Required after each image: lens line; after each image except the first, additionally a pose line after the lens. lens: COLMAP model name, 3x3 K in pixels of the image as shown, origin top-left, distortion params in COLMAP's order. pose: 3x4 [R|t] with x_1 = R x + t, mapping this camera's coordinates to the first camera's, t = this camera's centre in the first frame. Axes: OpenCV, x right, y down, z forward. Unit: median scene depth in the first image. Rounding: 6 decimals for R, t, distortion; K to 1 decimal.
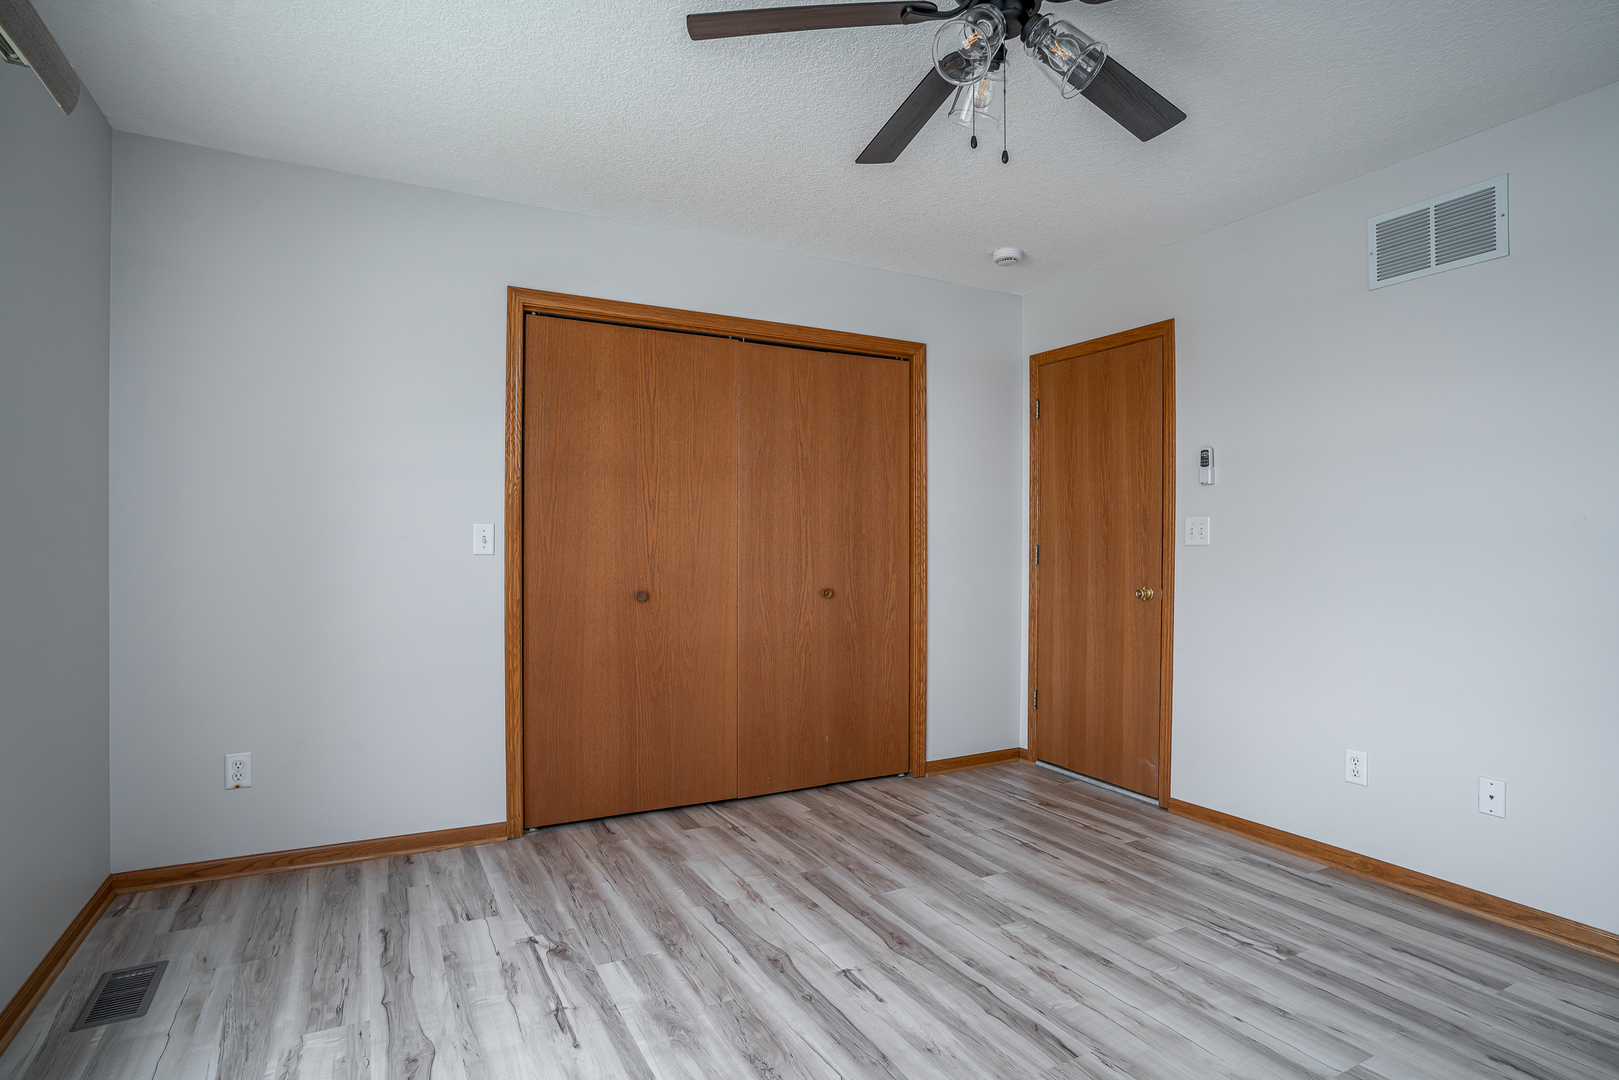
lens RADIAL K [[848.7, 0, 802.6], [0, 848.7, 537.7], [0, 0, 1]] dist [-0.005700, 0.006533]
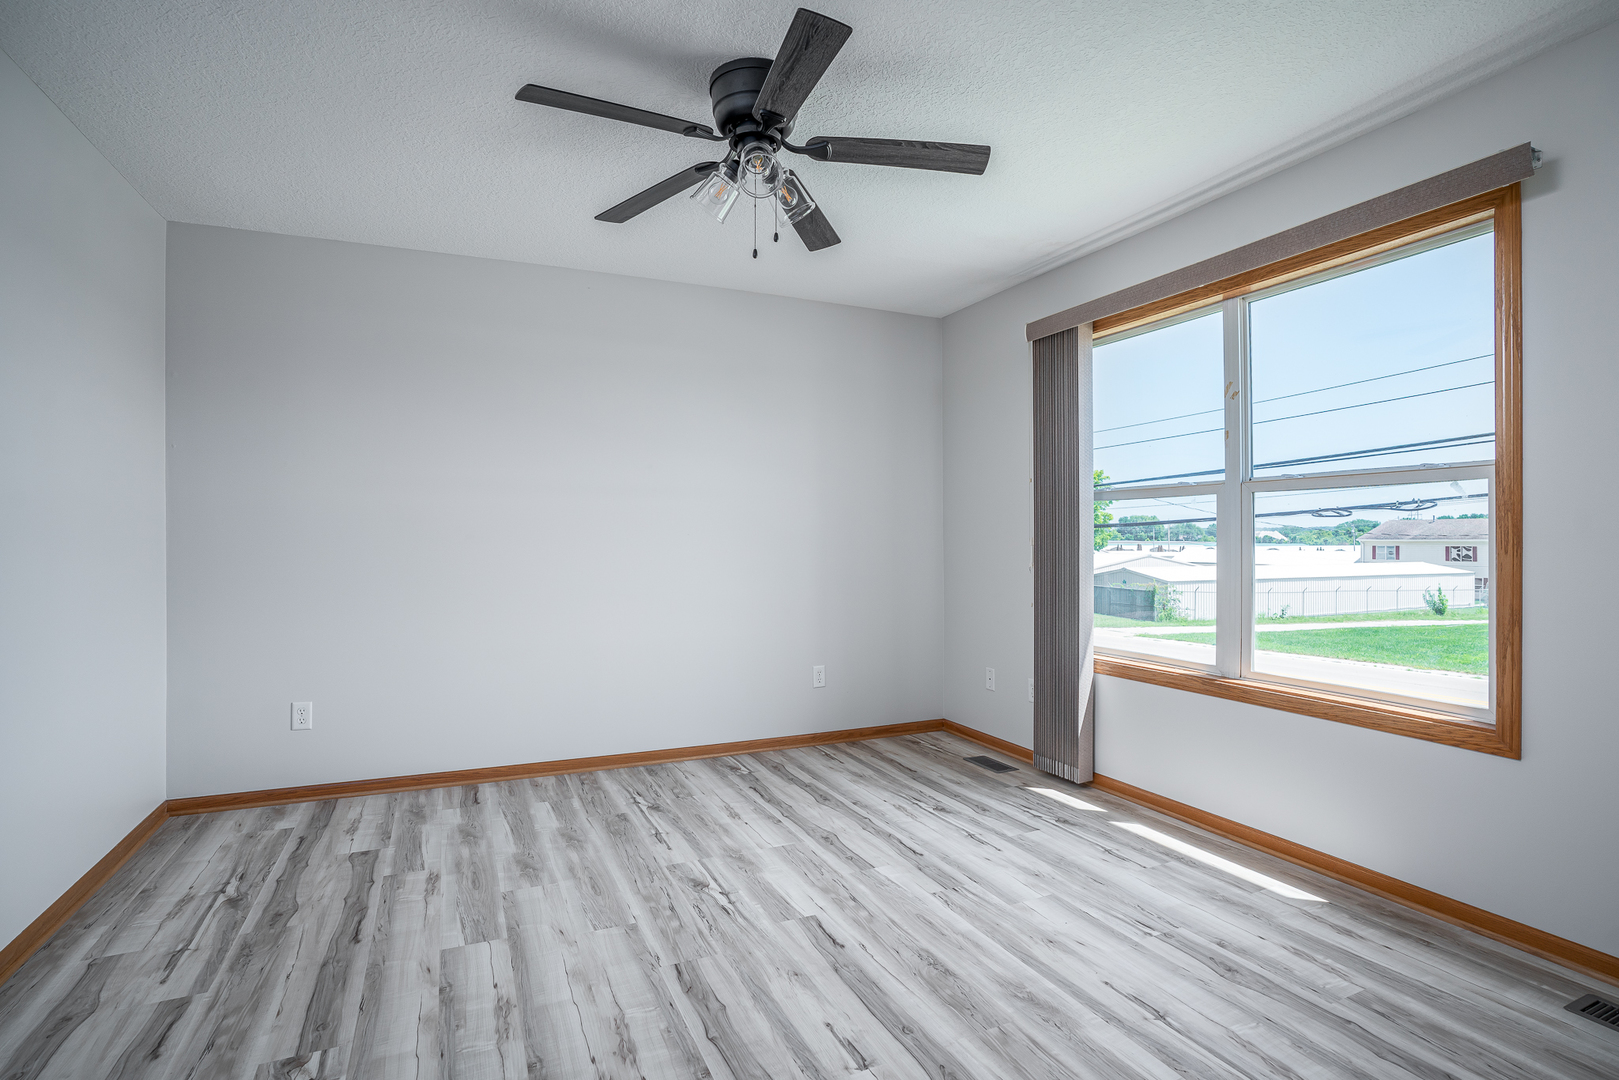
lens RADIAL K [[778.8, 0, 801.1], [0, 778.8, 537.9], [0, 0, 1]] dist [0.002823, 0.000691]
pose [[-0.997994, -0.004373, 0.063155, 0.071877], [-0.004526, 0.999987, -0.002286, 0.007430], [-0.063144, -0.002567, -0.998001, 1.913493]]
